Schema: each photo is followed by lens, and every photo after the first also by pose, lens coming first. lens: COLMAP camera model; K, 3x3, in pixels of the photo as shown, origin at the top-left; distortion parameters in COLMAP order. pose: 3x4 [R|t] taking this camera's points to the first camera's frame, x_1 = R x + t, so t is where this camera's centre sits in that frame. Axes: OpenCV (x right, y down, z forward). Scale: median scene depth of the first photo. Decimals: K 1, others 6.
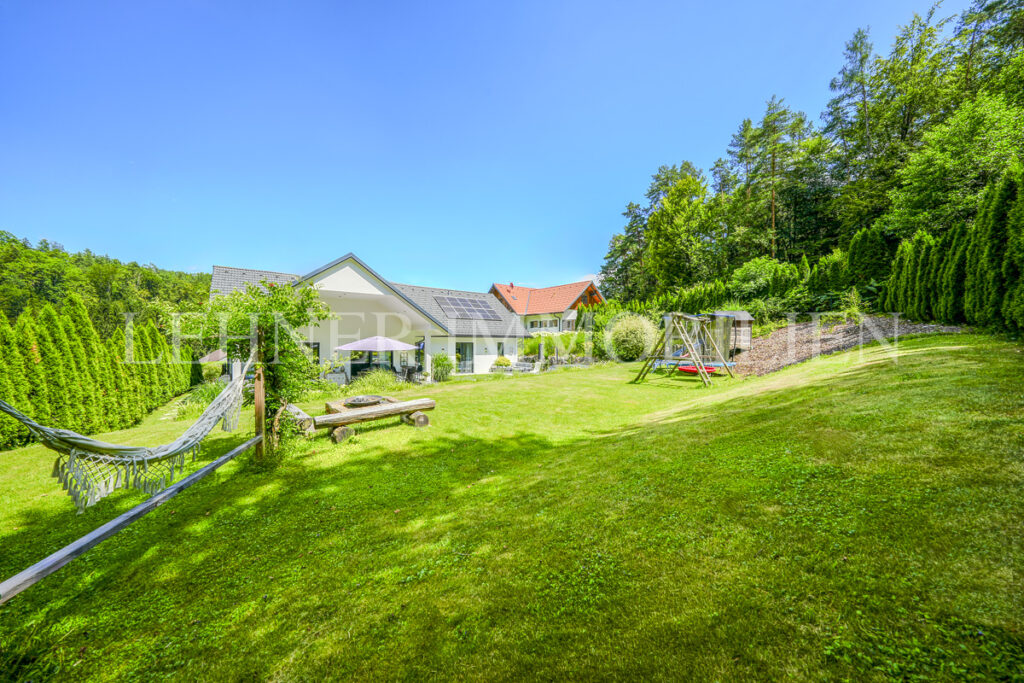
lens RADIAL K [[360.6, 0, 518.5], [0, 360.6, 344.6], [0, 0, 1]] dist [0.000142, -0.000134]
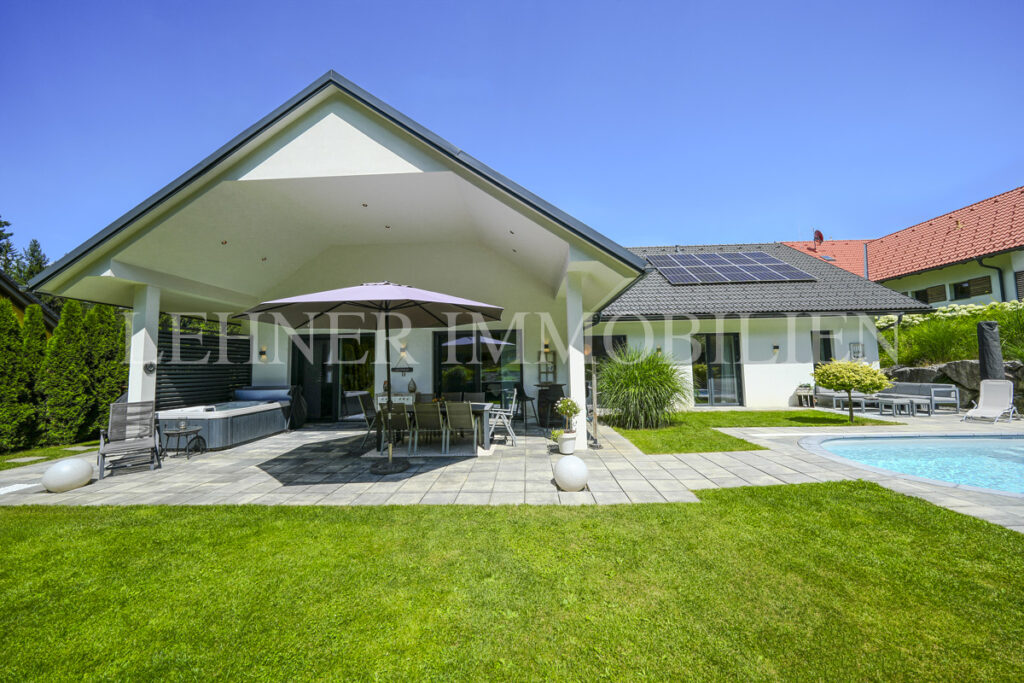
lens RADIAL K [[353.9, 0, 512.7], [0, 353.9, 353.1], [0, 0, 1]] dist [-0.000317, -0.000087]
pose [[0.749137, -0.043134, -0.661009, -0.038987], [0.008663, 0.998430, -0.055335, 0.028789], [0.662359, 0.035727, 0.748335, 0.391640]]
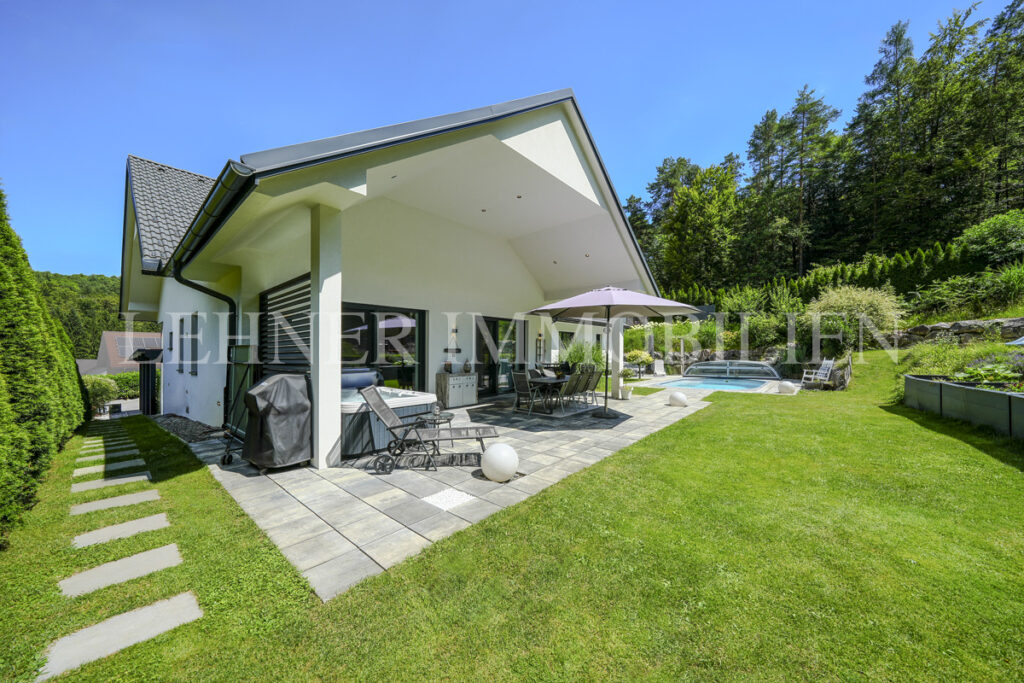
lens RADIAL K [[353.9, 0, 512.7], [0, 353.9, 353.1], [0, 0, 1]] dist [-0.000317, -0.000087]
pose [[0.976907, -0.008260, 0.213507, -0.288225], [0.011053, 0.999868, -0.011891, 0.030248], [-0.213381, 0.013976, 0.976869, 0.277087]]
